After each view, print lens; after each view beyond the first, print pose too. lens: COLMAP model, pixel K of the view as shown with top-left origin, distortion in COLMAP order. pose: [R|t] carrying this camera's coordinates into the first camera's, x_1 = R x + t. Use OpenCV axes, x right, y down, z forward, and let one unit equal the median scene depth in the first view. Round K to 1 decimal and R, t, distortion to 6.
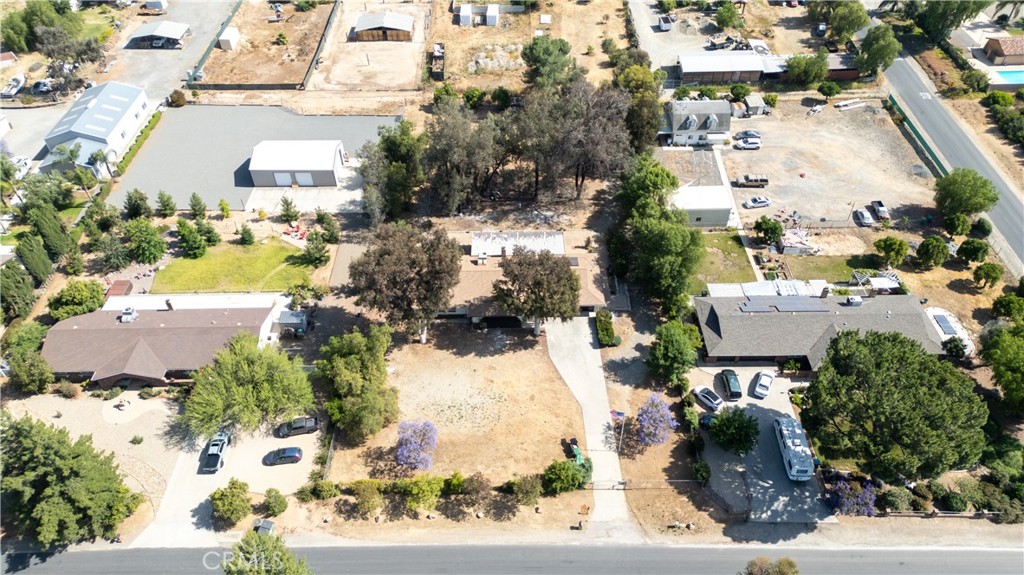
lens RADIAL K [[711.8, 0, 515.2], [0, 711.8, 289.8], [0, 0, 1]] dist [0.055906, -0.050190]
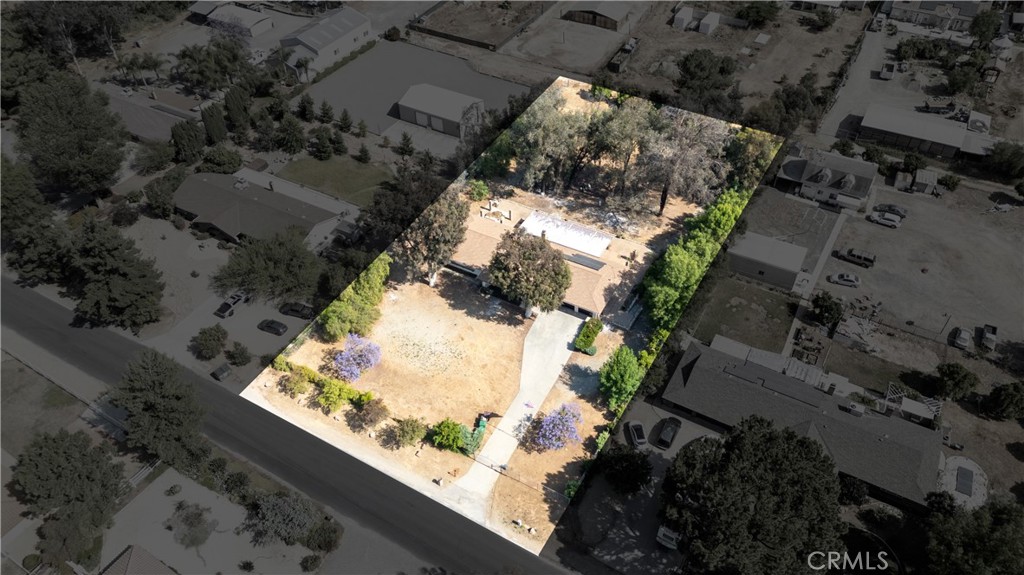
lens RADIAL K [[711.8, 0, 515.2], [0, 711.8, 289.8], [0, 0, 1]] dist [0.055906, -0.050190]
pose [[0.868500, 0.343272, -0.357593, 0.319865], [-0.339466, 0.937579, 0.075556, -0.039831], [0.361208, 0.055770, 0.930816, 0.019789]]
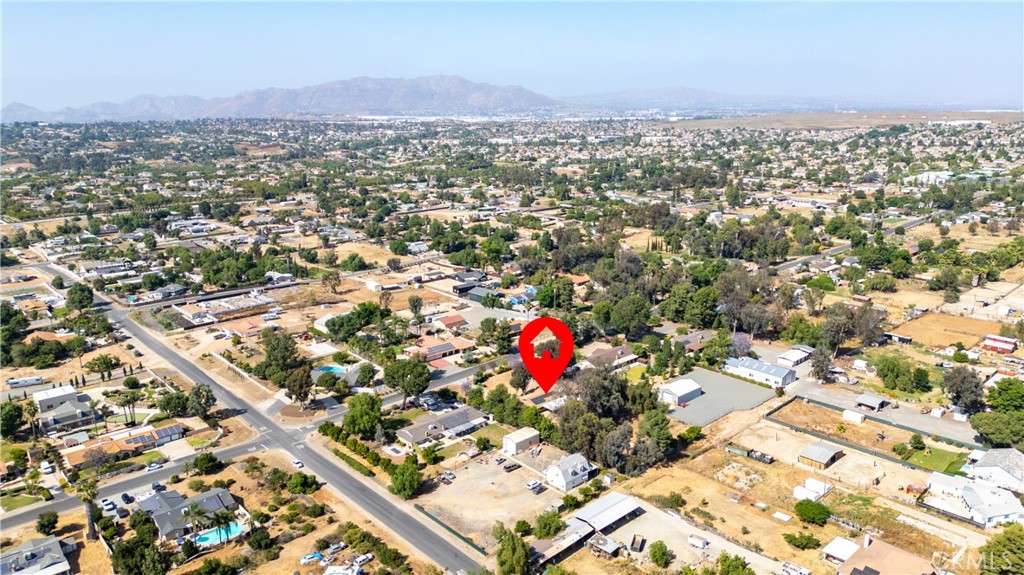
lens RADIAL K [[711.8, 0, 515.2], [0, 711.8, 289.8], [0, 0, 1]] dist [0.055906, -0.050190]
pose [[-0.741897, 0.180278, -0.645824, 1.456776], [-0.454294, 0.573263, 0.681899, -1.684209], [0.493158, 0.799293, -0.343403, 1.352385]]
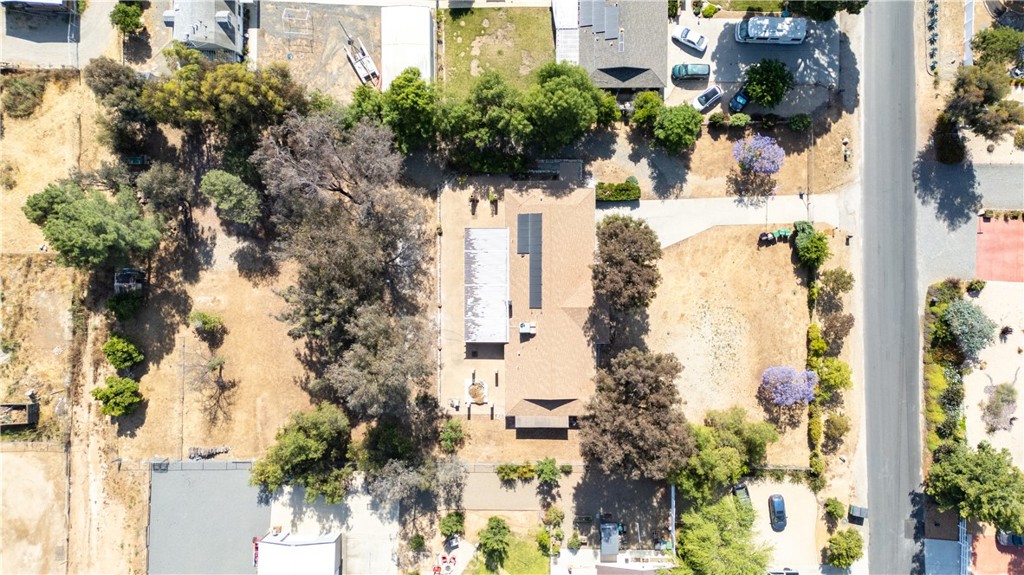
lens RADIAL K [[745.0, 0, 529.6], [0, 745.0, 286.0], [0, 0, 1]] dist [0.063546, -0.060609]
pose [[0.012224, -0.999463, 0.030400, -0.021365], [0.704308, 0.030187, 0.709253, -0.598483], [-0.709790, 0.012741, 0.704298, 0.349111]]
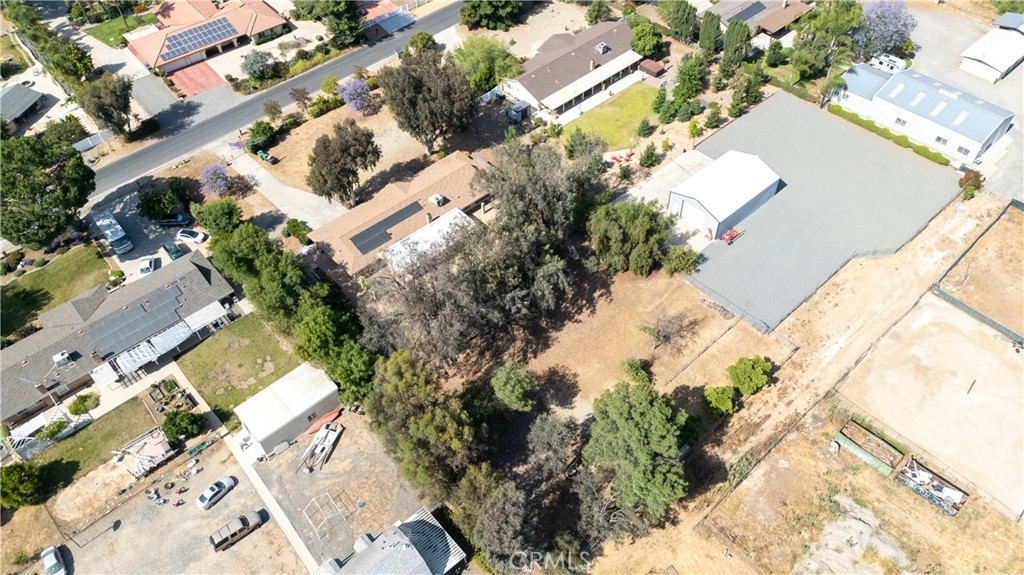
lens RADIAL K [[745.0, 0, 529.6], [0, 745.0, 286.0], [0, 0, 1]] dist [0.063546, -0.060609]
pose [[-0.742078, 0.515234, -0.428782, 0.339040], [-0.441657, 0.105370, 0.890975, -0.937718], [0.504242, 0.850547, 0.149364, 0.920441]]
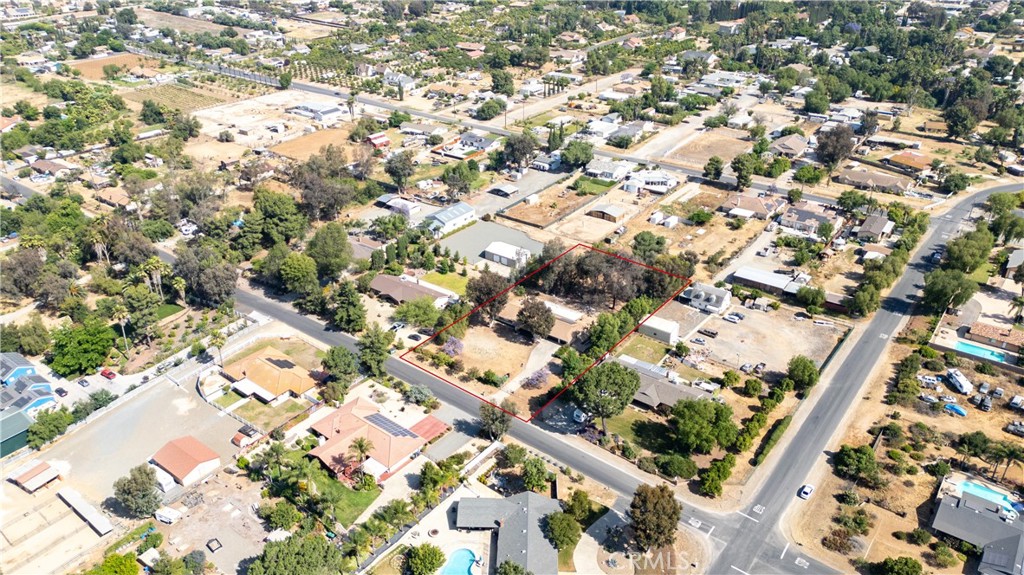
lens RADIAL K [[722.9, 0, 512.0], [0, 722.9, 287.5], [0, 0, 1]] dist [0.090499, -0.137653]
pose [[0.789118, 0.288008, -0.542535, 0.948664], [-0.419738, 0.897706, -0.133957, 0.199610], [0.448456, 0.333431, 0.829283, -0.761015]]
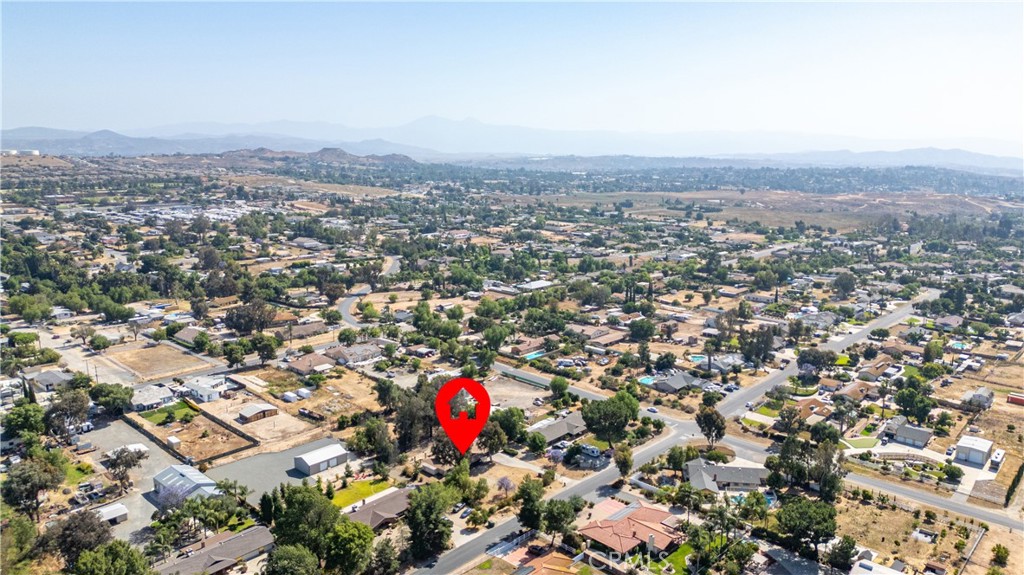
lens RADIAL K [[711.8, 0, 515.2], [0, 711.8, 289.8], [0, 0, 1]] dist [0.055906, -0.050190]
pose [[0.677025, -0.130568, 0.724285, -1.385681], [0.499005, 0.804811, -0.321361, 0.357287], [-0.540953, 0.578991, 0.610032, -0.758257]]
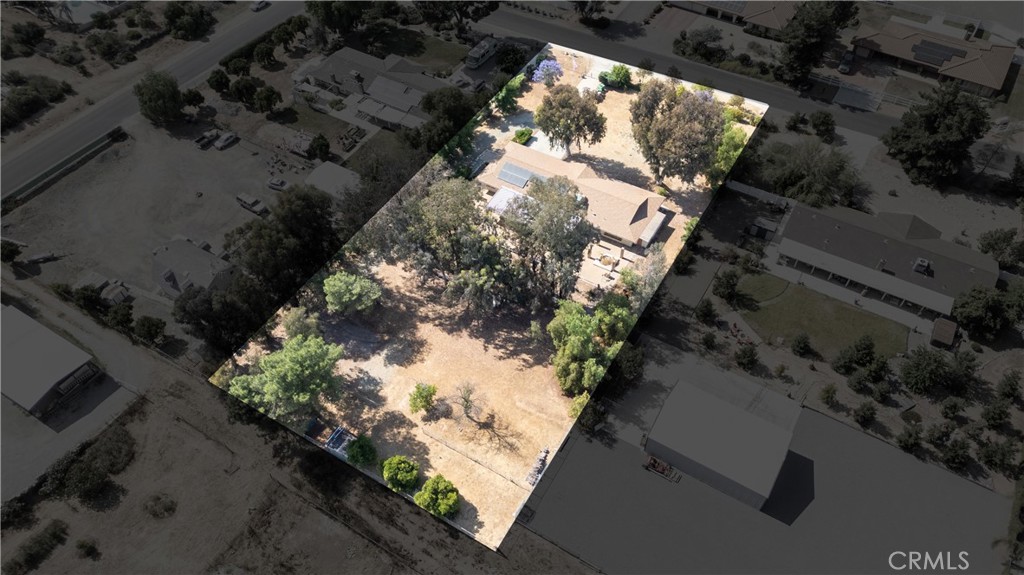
lens RADIAL K [[722.9, 0, 512.0], [0, 722.9, 287.5], [0, 0, 1]] dist [0.090499, -0.137653]
pose [[-0.852278, -0.387377, 0.351514, -0.351473], [0.373772, 0.019129, 0.927323, -0.966514], [-0.365948, 0.921723, 0.128488, 0.926100]]
